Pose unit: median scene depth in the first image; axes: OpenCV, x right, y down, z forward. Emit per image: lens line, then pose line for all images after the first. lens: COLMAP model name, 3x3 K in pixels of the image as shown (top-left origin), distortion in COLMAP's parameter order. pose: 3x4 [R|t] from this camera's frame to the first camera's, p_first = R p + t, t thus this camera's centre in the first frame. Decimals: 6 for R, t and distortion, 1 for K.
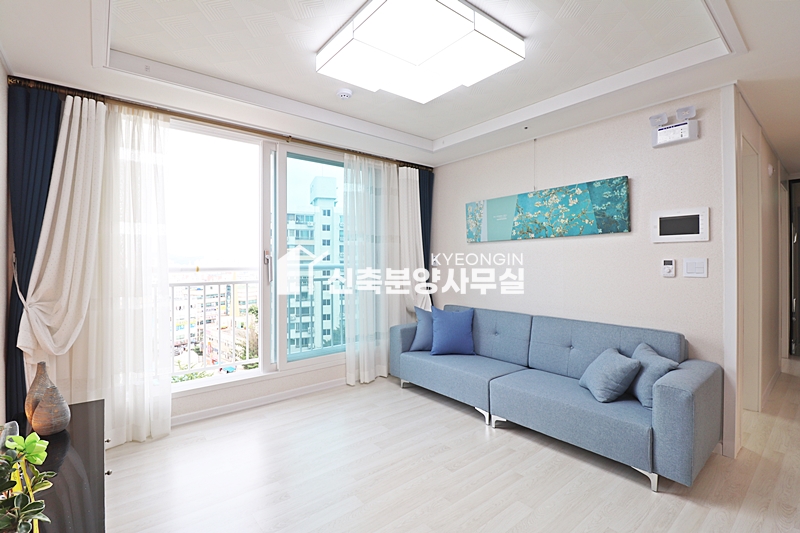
lens RADIAL K [[369.2, 0, 399.9], [0, 369.2, 264.2], [0, 0, 1]] dist [-0.008067, -0.009879]
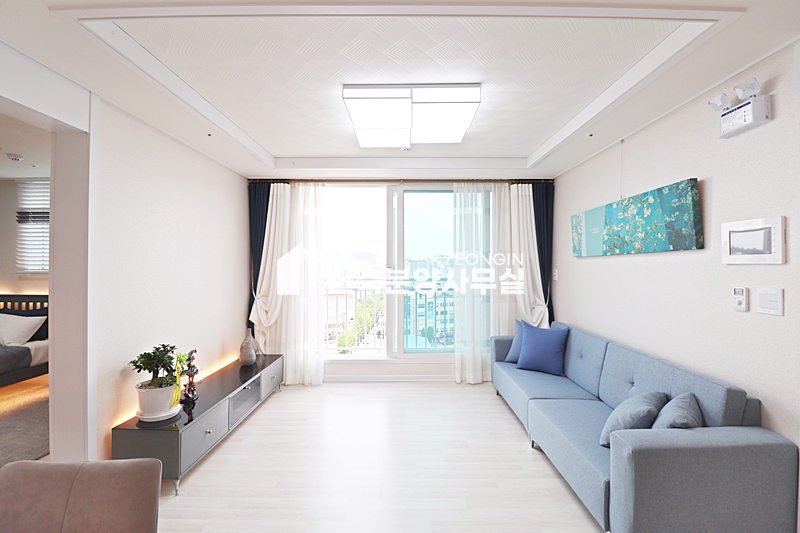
lens RADIAL K [[369.2, 0, 401.8], [0, 369.2, 263.8], [0, 0, 1]] dist [-0.008067, -0.009879]
pose [[0.770210, 0.001251, -0.637789, 0.563330], [-0.004903, 0.999980, -0.003958, -0.045039], [0.637771, 0.006176, 0.770201, 0.000186]]
